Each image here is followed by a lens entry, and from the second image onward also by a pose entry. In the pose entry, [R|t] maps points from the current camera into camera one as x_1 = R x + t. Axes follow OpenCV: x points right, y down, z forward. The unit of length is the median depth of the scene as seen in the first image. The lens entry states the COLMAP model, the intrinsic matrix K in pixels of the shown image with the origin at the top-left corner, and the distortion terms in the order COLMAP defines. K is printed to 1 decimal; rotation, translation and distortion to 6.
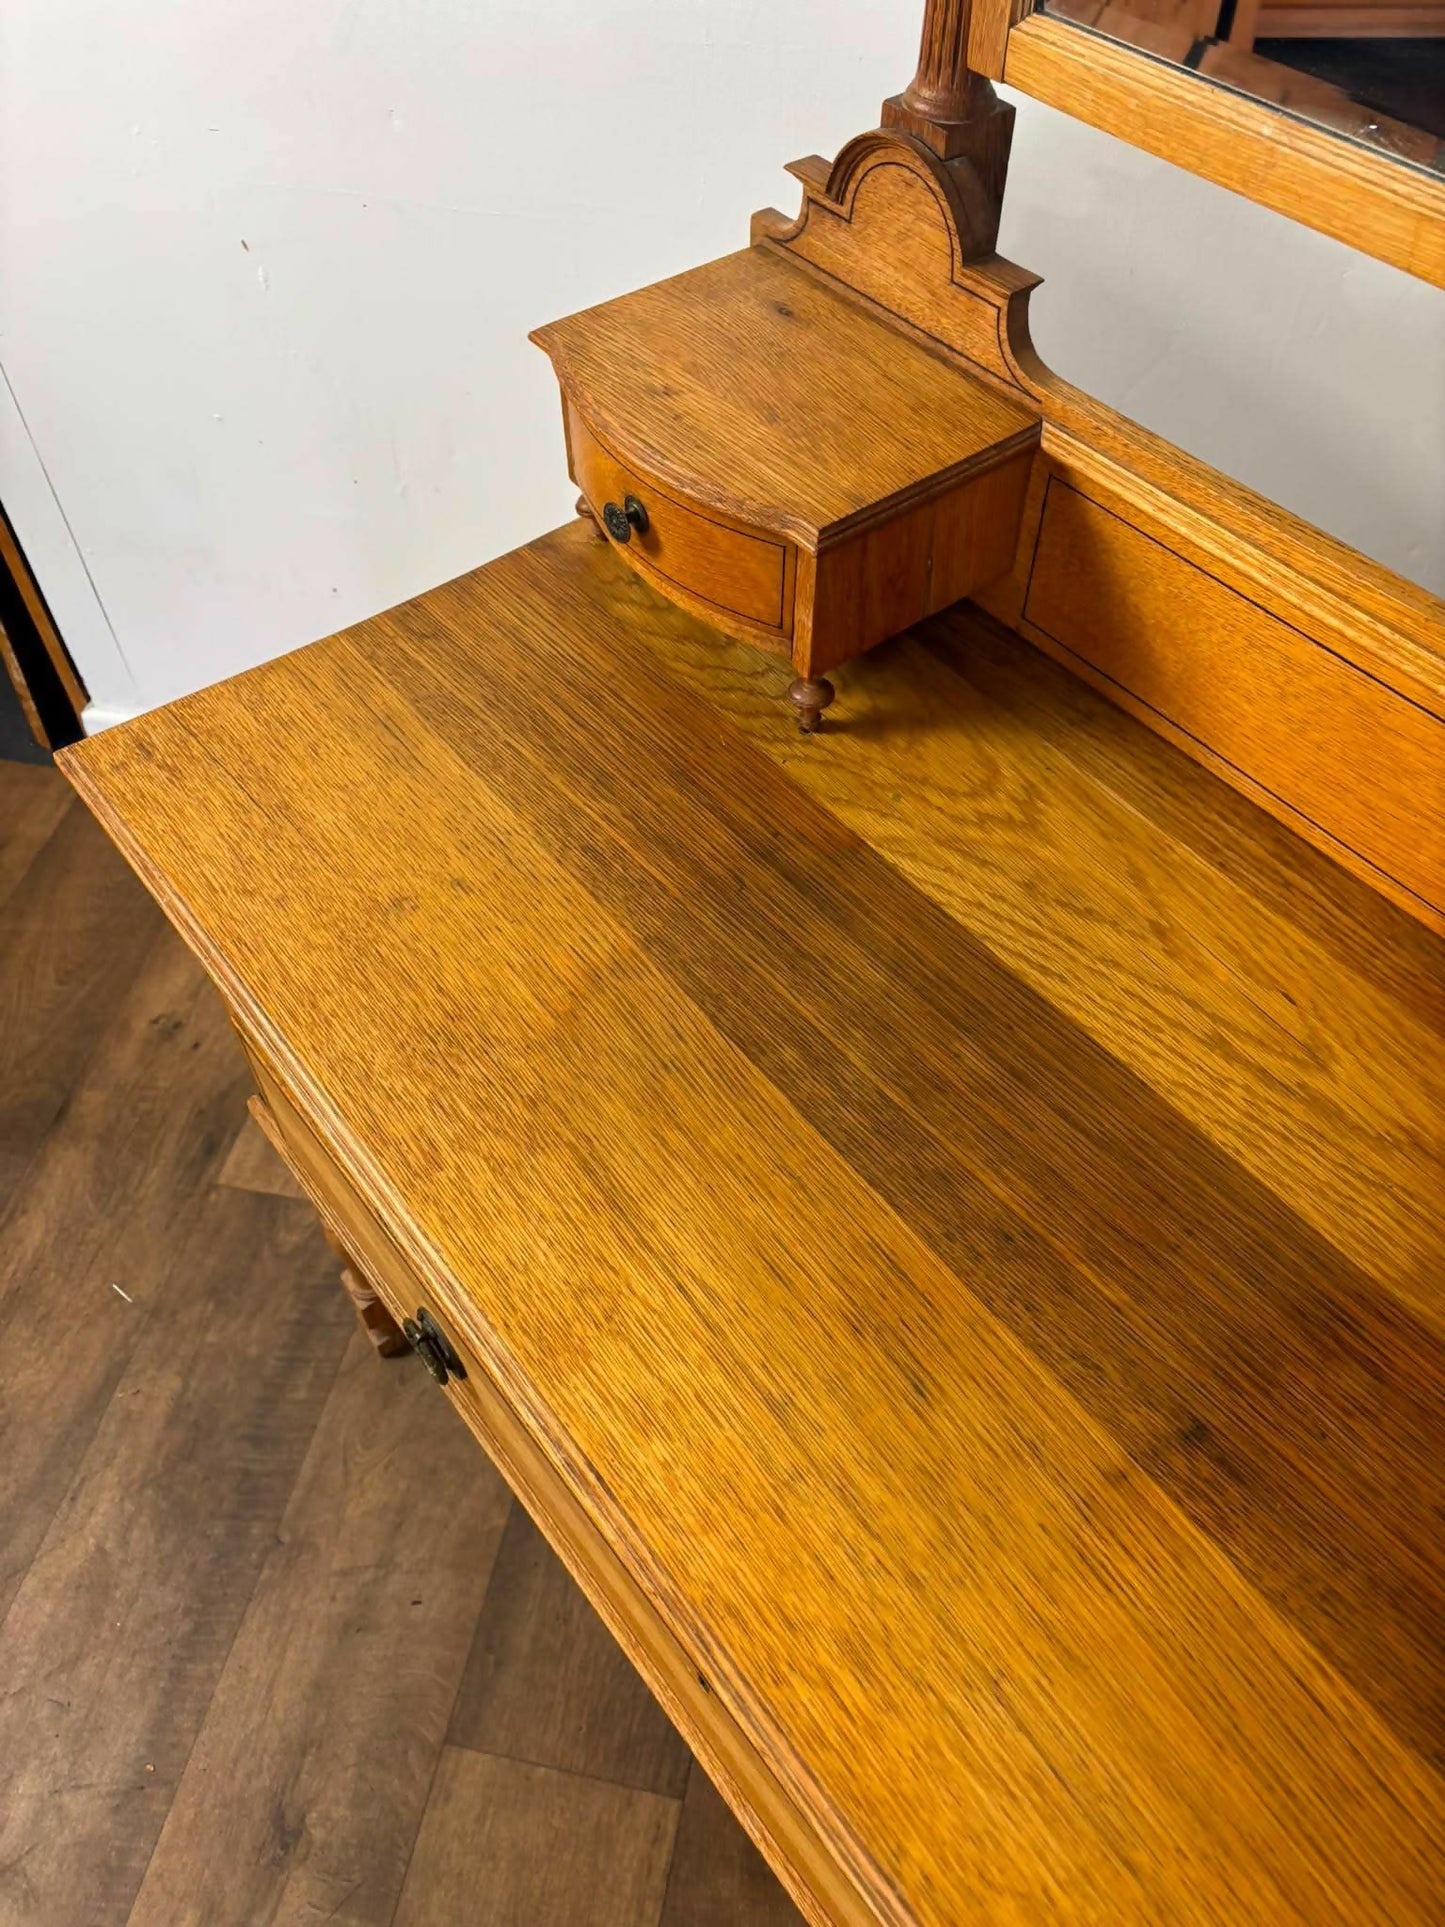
lens RADIAL K [[1465.4, 0, 718.7], [0, 1465.4, 979.3], [0, 0, 1]] dist [0.049277, -0.057179]
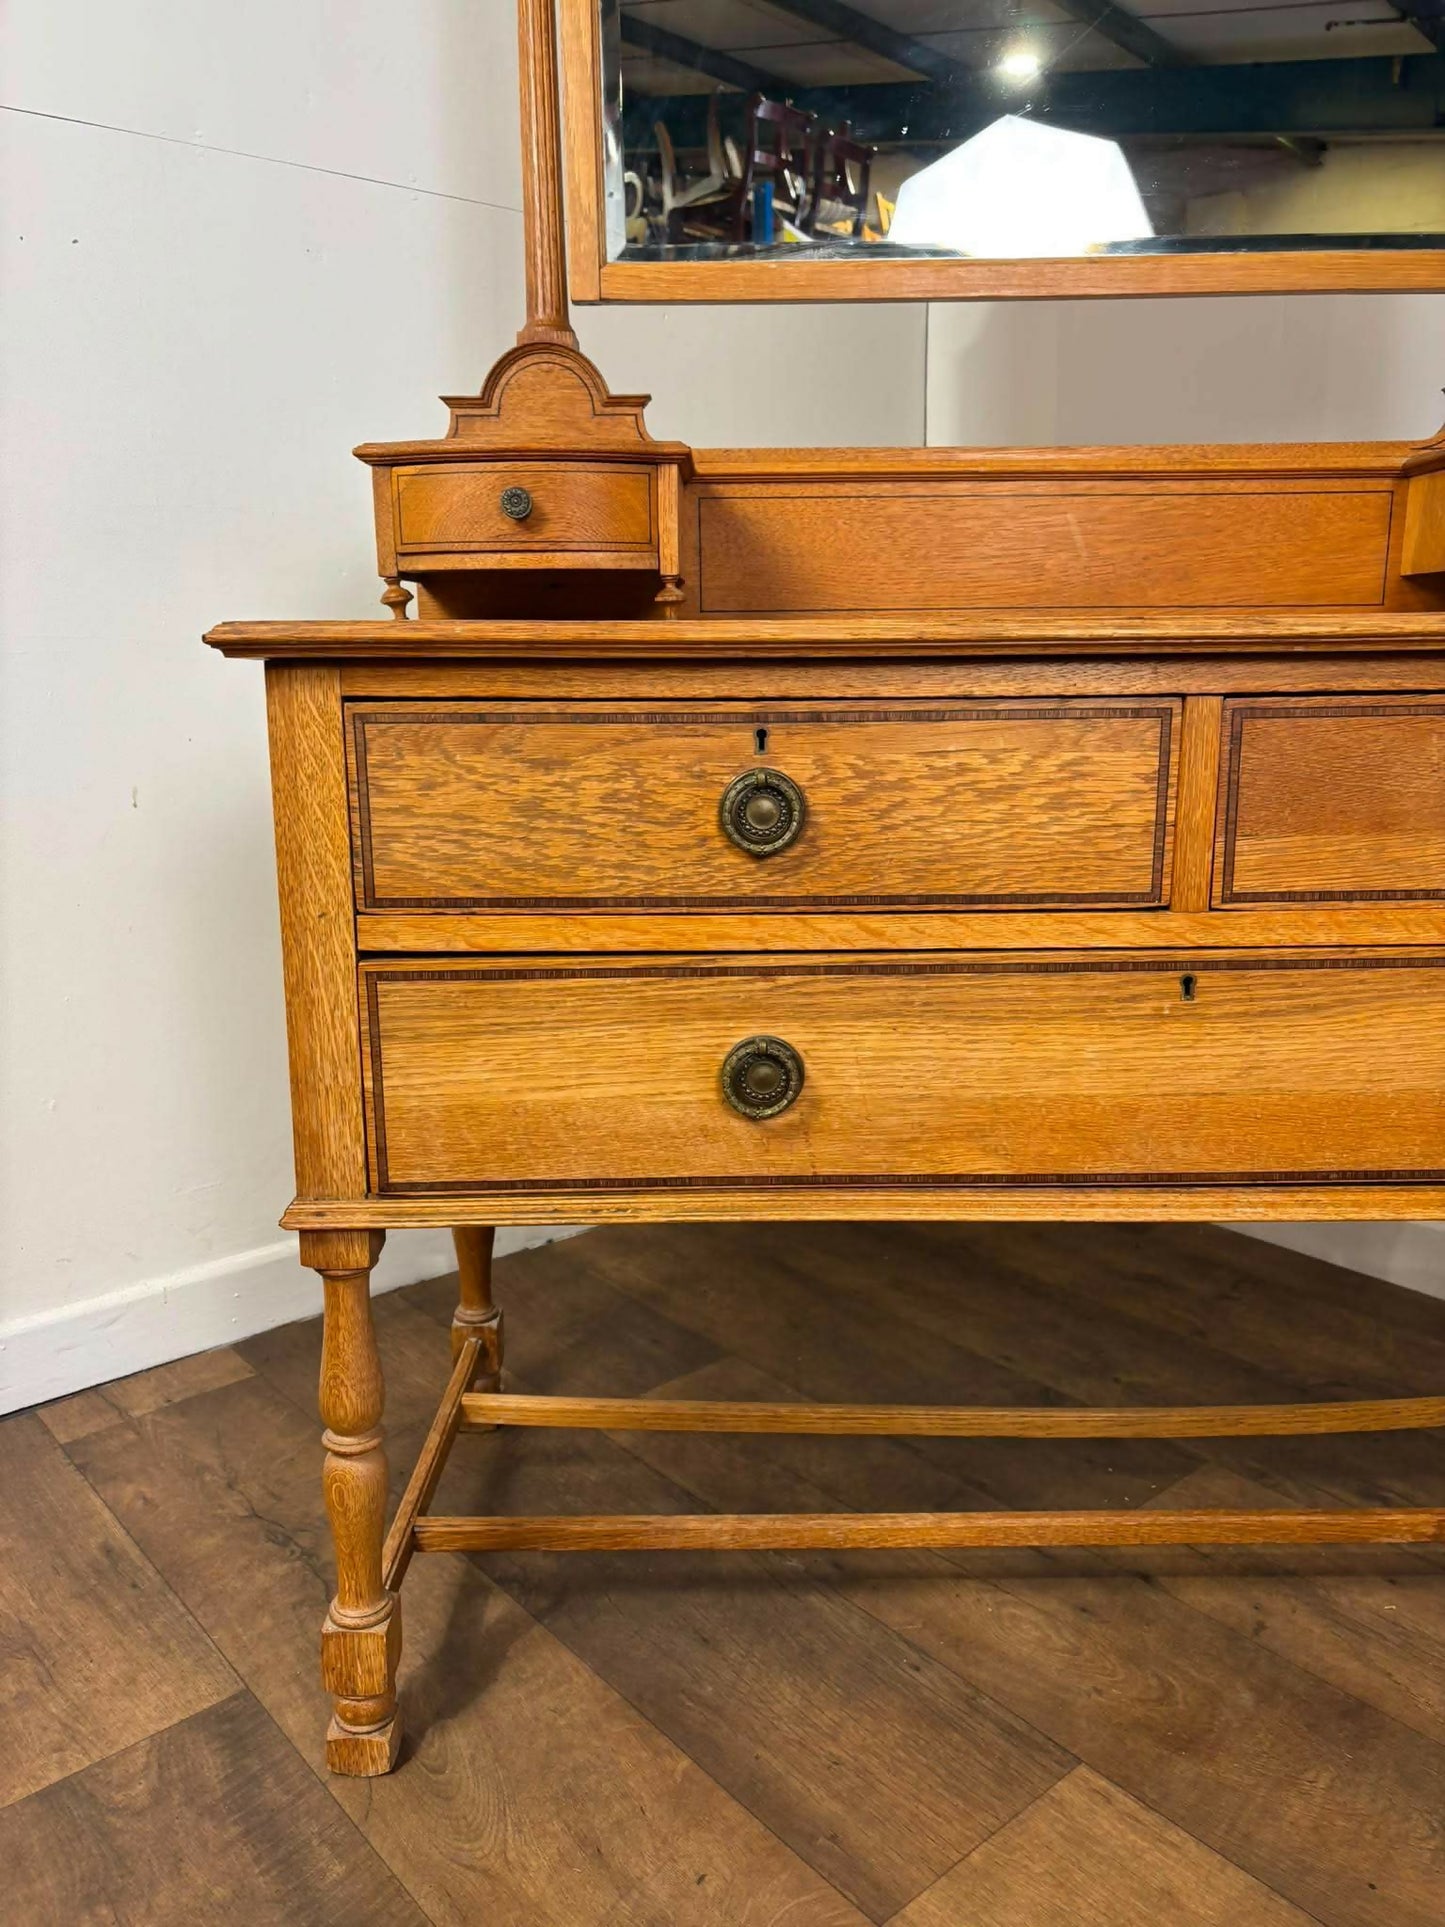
lens RADIAL K [[1456.0, 0, 735.6], [0, 1456.0, 957.8], [0, 0, 1]] dist [0.074060, -0.101810]
pose [[0.608686, -0.169953, 0.774995, -1.158663], [0.629572, 0.697905, -0.341422, 0.625171], [-0.482847, 0.695734, 0.531802, 0.504405]]
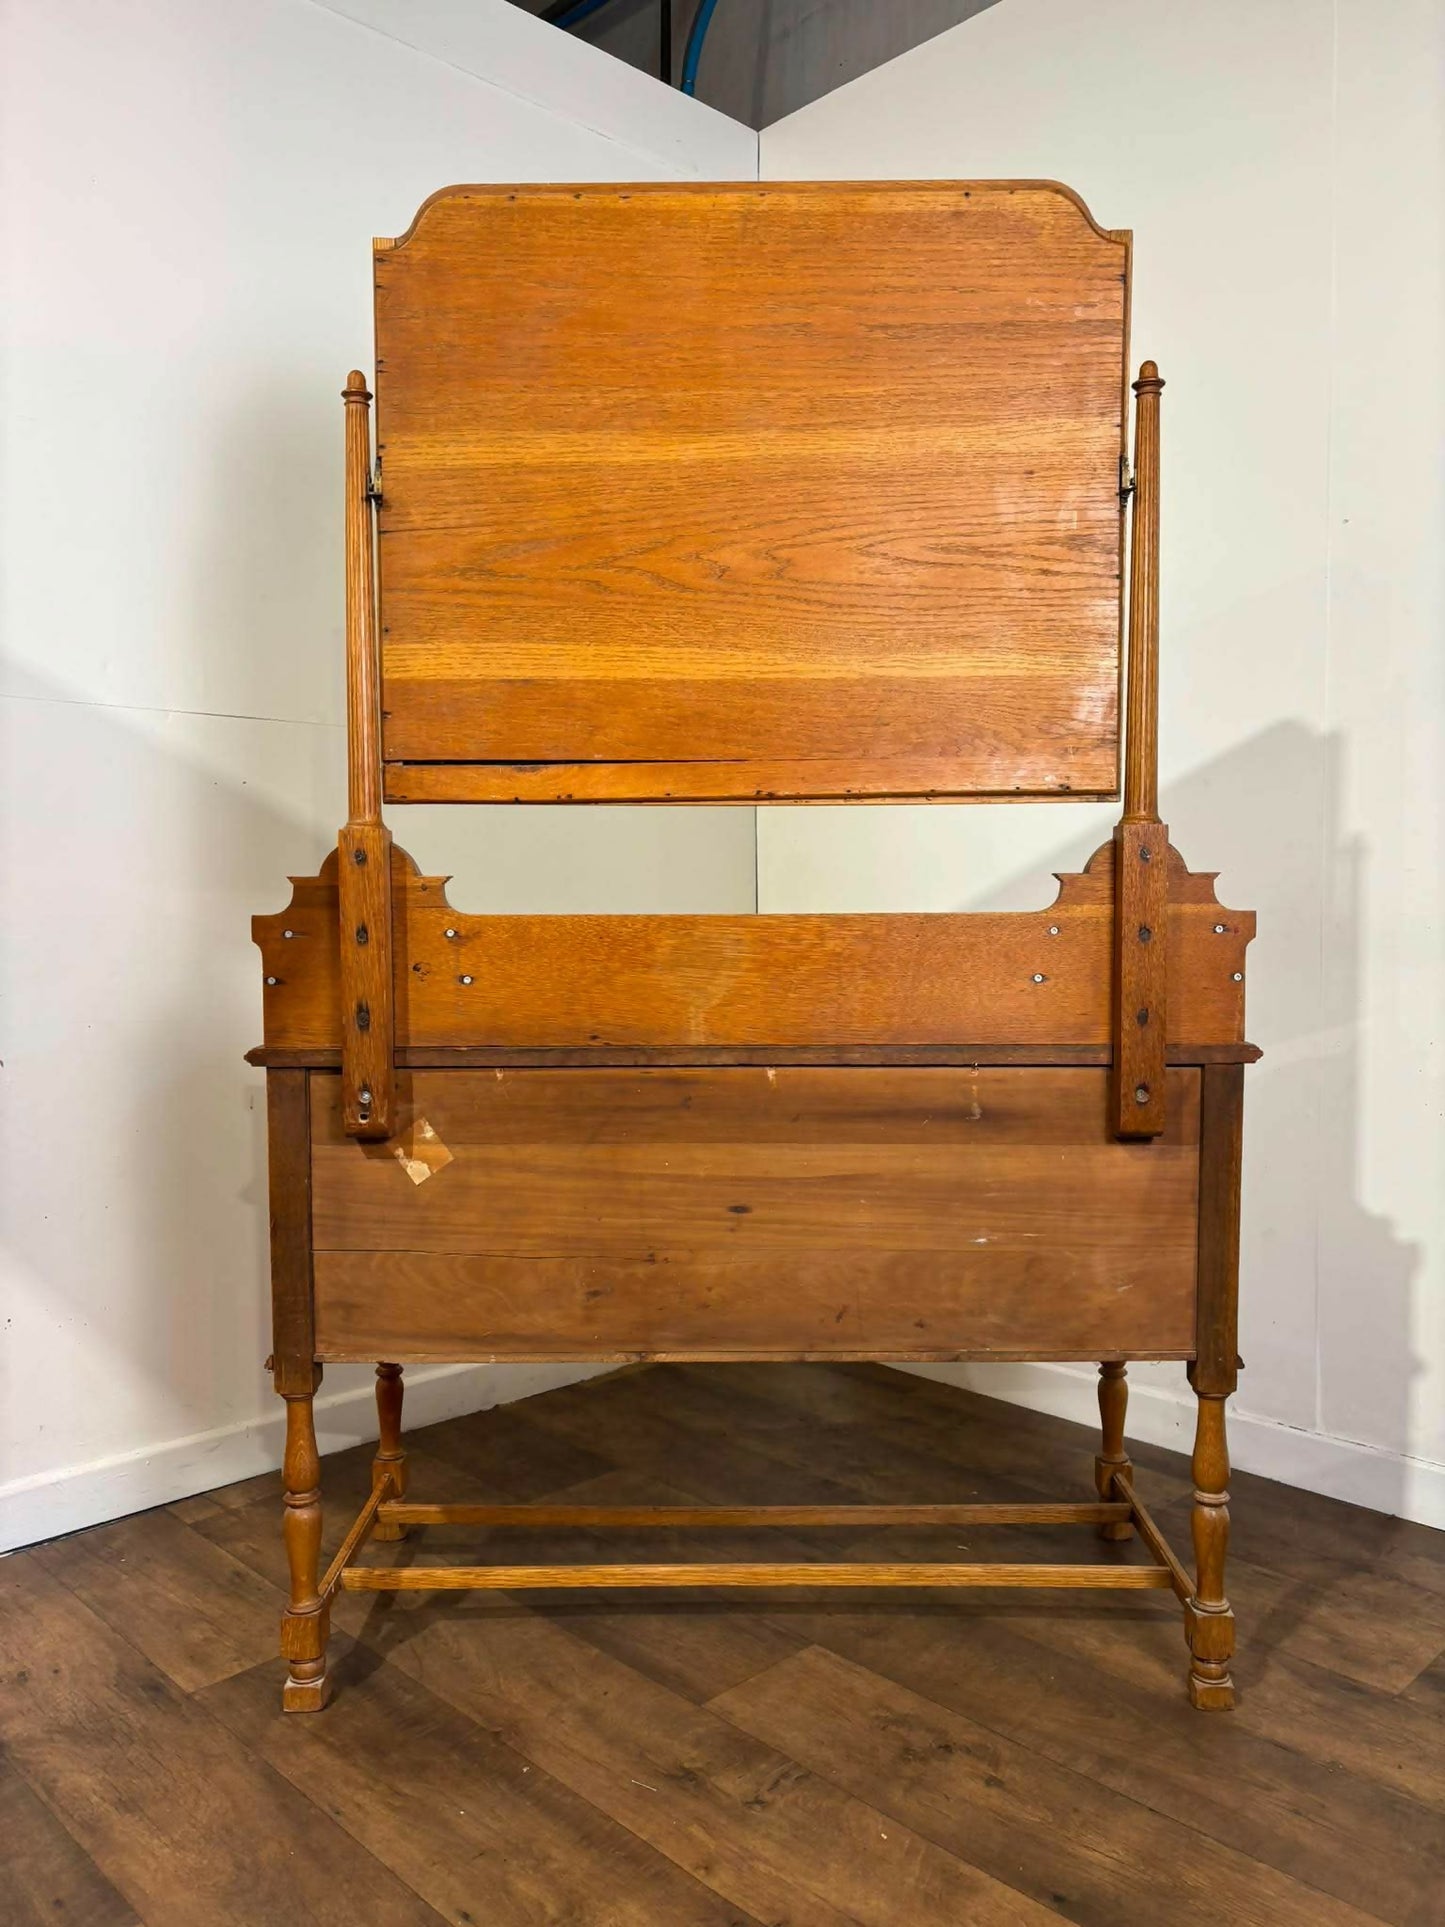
lens RADIAL K [[1450.0, 0, 720.1], [0, 1450.0, 972.4], [0, 0, 1]] dist [0.090808, -0.106509]
pose [[0.558128, -0.039218, 0.828827, -2.131127], [0.656083, 0.632384, -0.411881, 1.081284], [-0.507984, 0.773662, 0.378681, -0.140979]]
